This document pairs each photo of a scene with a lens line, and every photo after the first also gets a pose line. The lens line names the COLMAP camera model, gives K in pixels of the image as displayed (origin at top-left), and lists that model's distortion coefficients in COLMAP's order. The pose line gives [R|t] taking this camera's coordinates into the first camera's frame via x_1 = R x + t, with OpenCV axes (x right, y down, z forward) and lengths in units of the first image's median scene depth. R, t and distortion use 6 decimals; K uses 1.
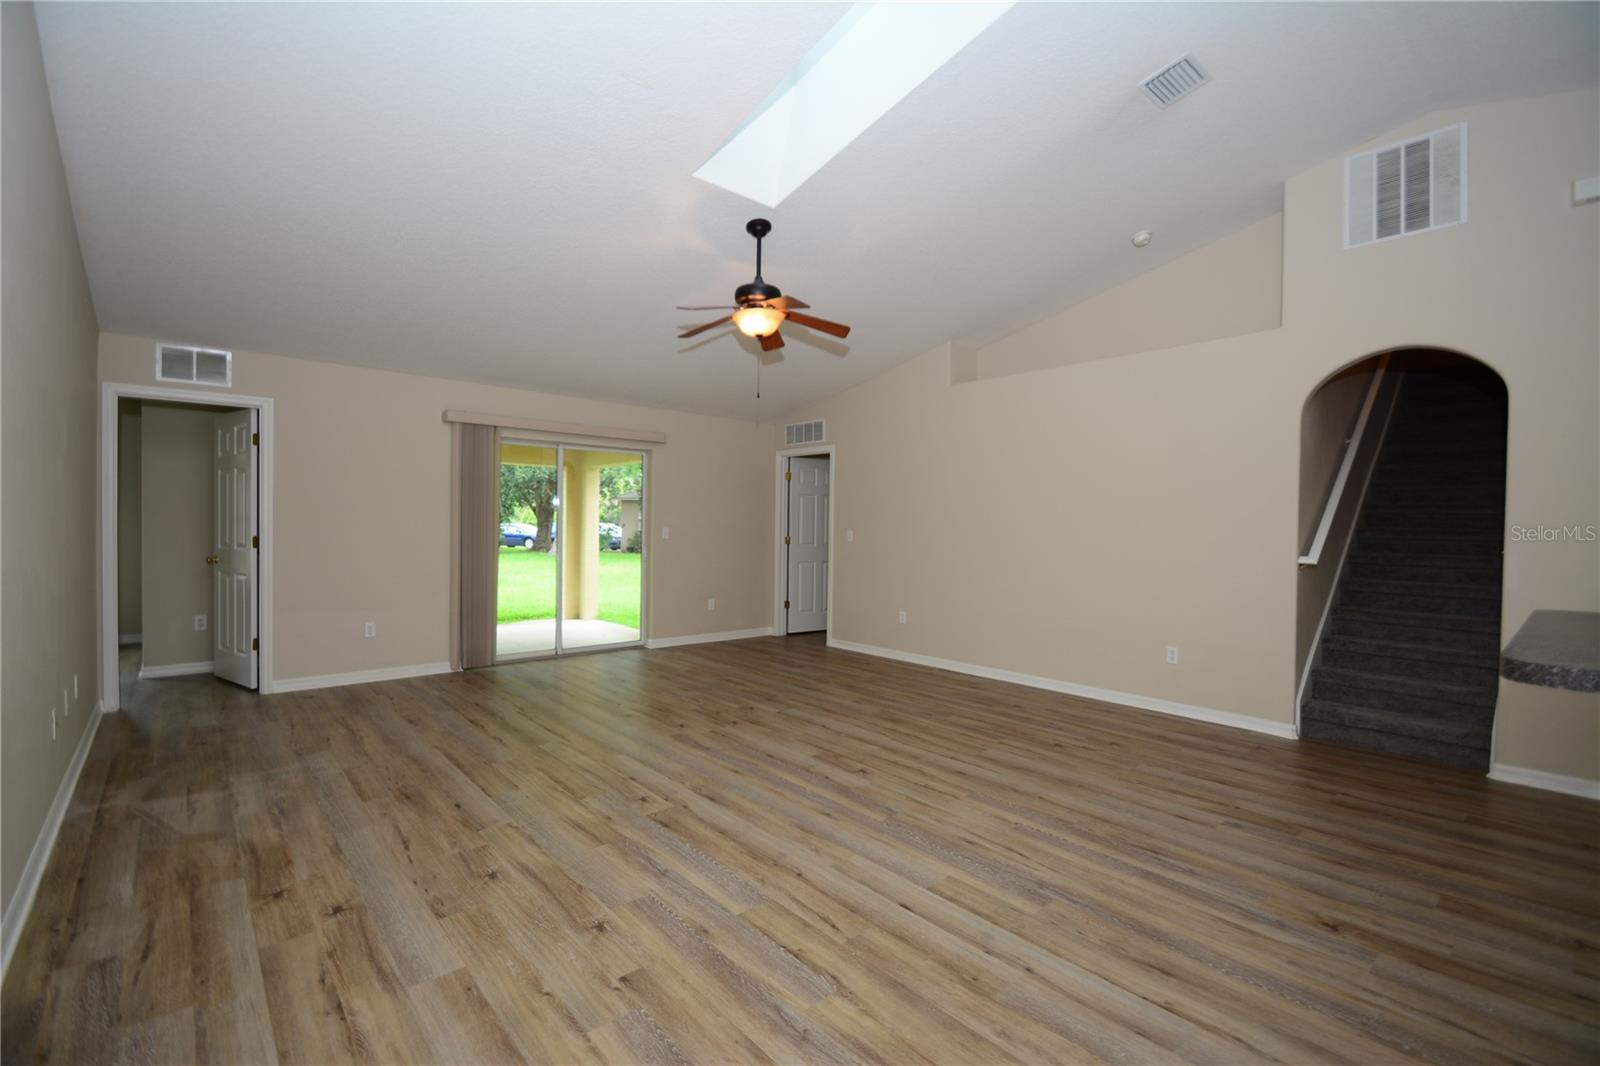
lens RADIAL K [[709.8, 0, 800.0], [0, 709.8, 533.0], [0, 0, 1]] dist [-0.016509, -0.001059]
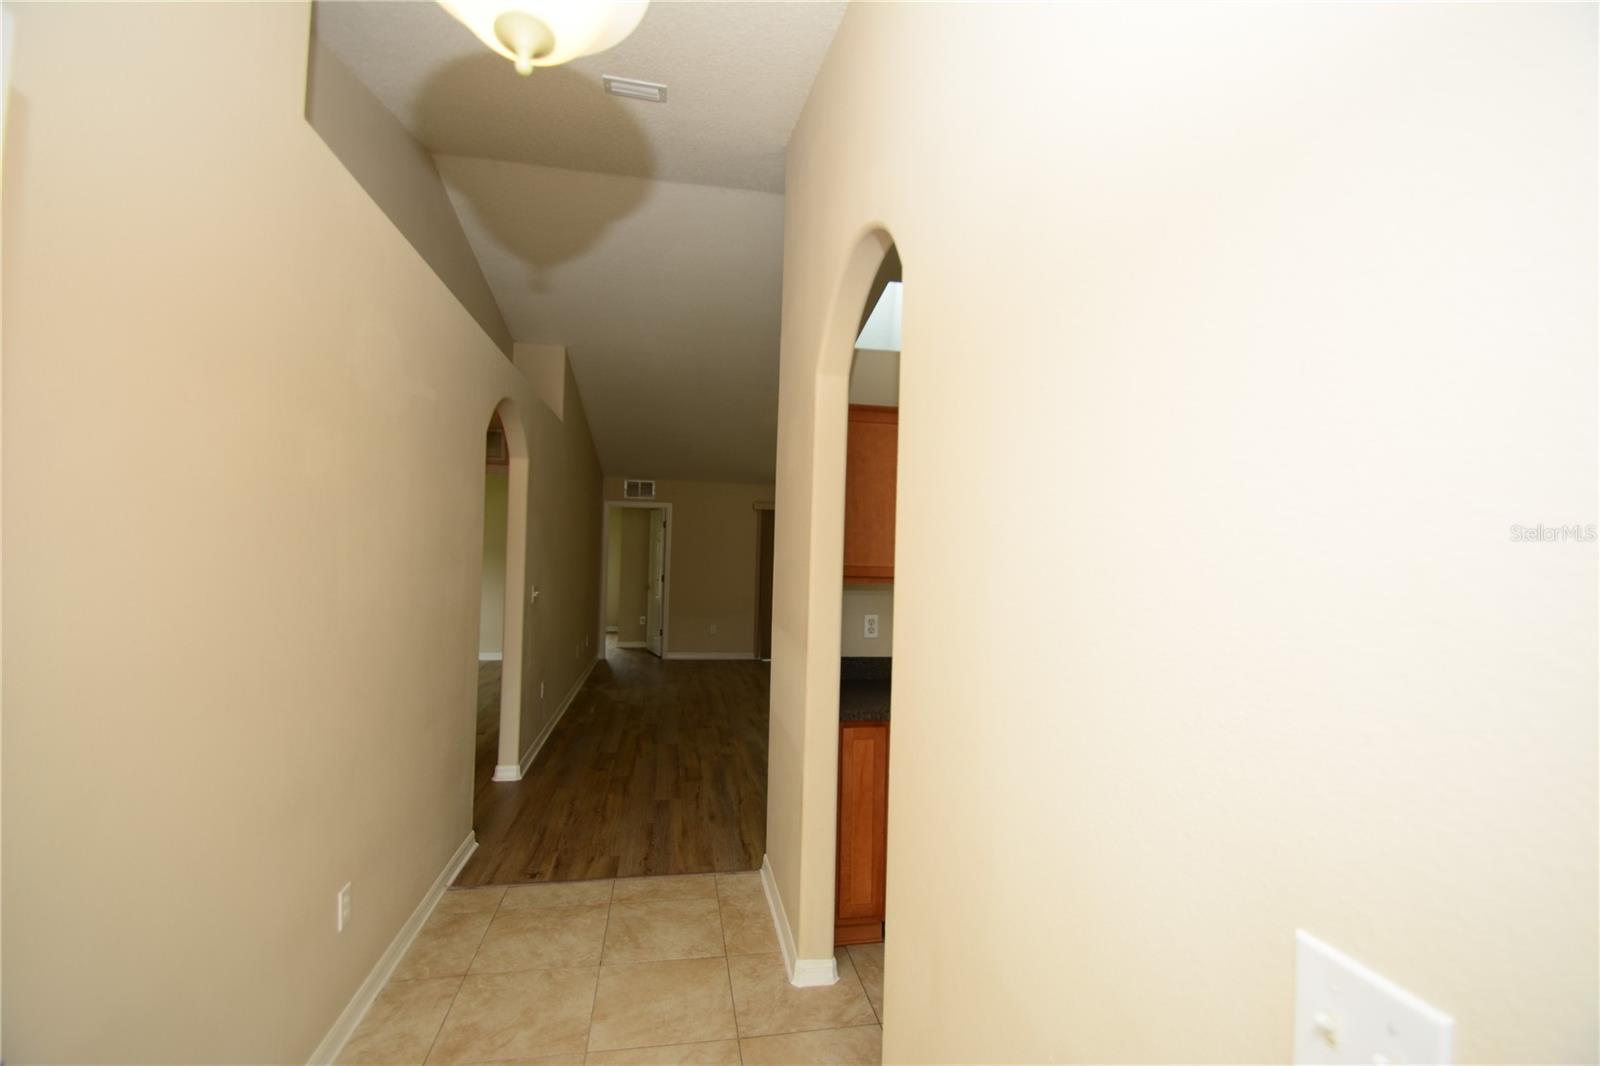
lens RADIAL K [[709.8, 0, 800.0], [0, 709.8, 533.0], [0, 0, 1]] dist [-0.016509, -0.001059]
pose [[0.854945, 0.001548, -0.518716, 0.700422], [-0.030208, 0.998447, -0.046810, -0.038997], [0.517838, 0.055689, 0.853664, -0.590629]]
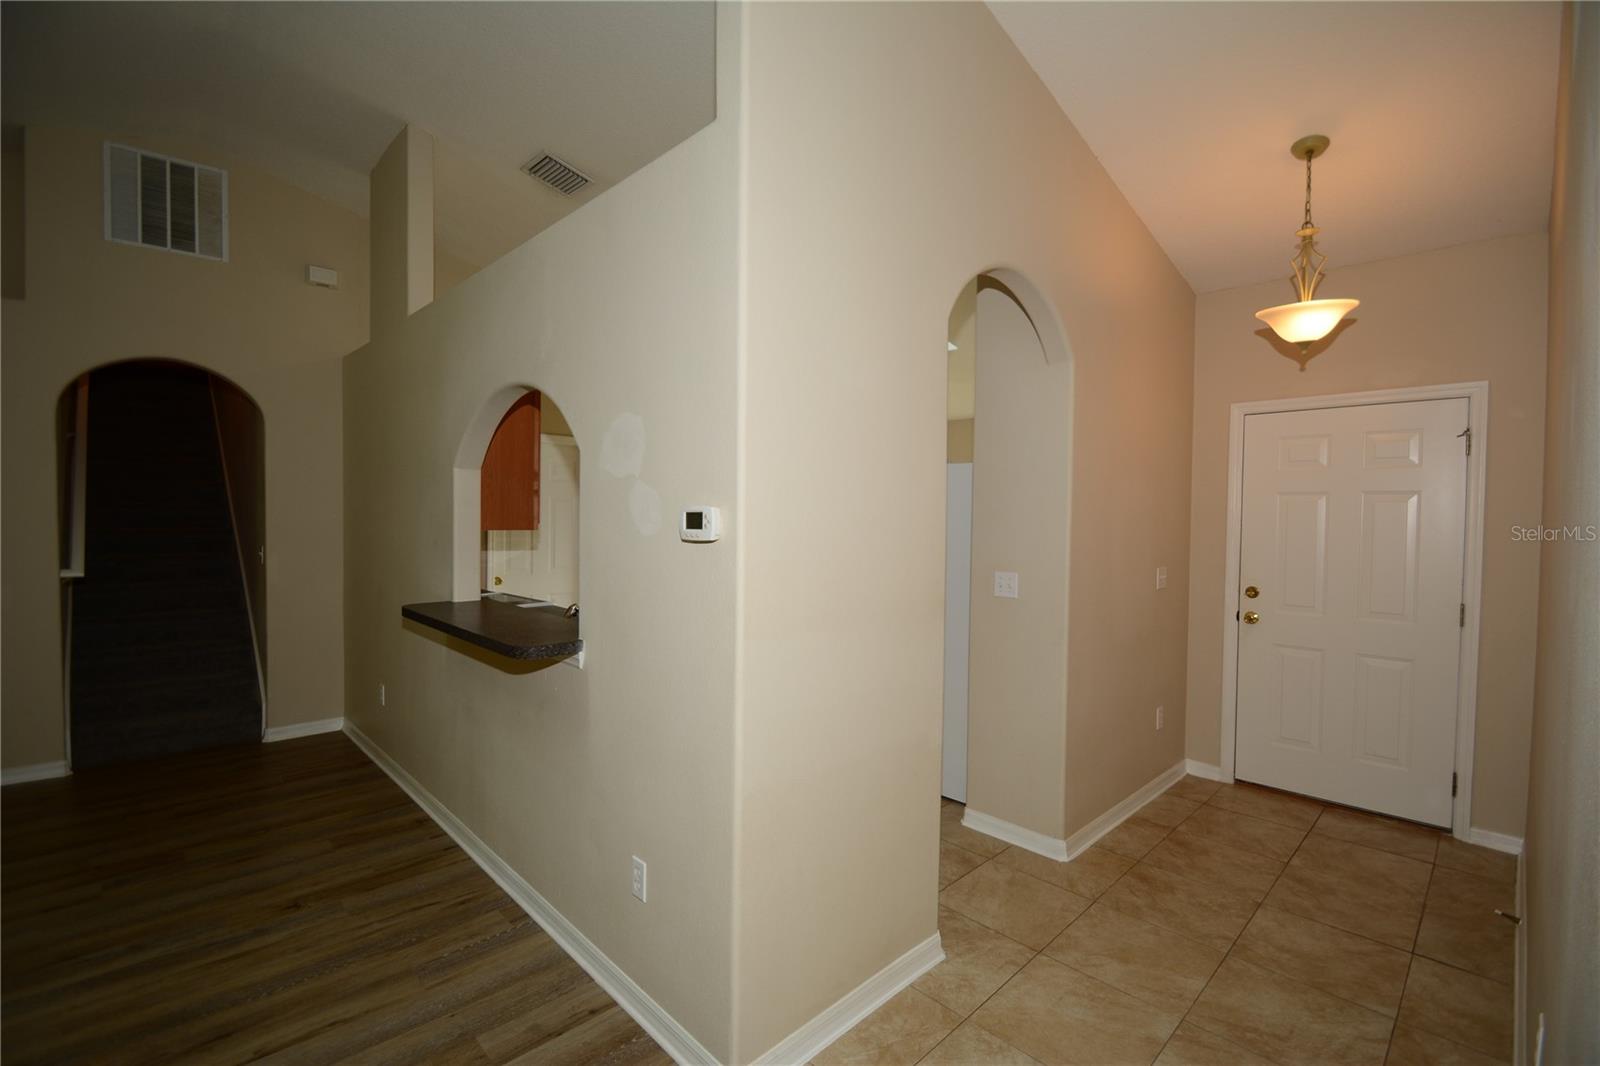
lens RADIAL K [[709.8, 0, 800.0], [0, 709.8, 533.0], [0, 0, 1]] dist [-0.016509, -0.001059]
pose [[-0.047750, -0.042611, 0.997950, -0.240779], [0.002446, 0.999082, 0.042777, -0.057284], [-0.998856, 0.004484, -0.047602, 0.136274]]
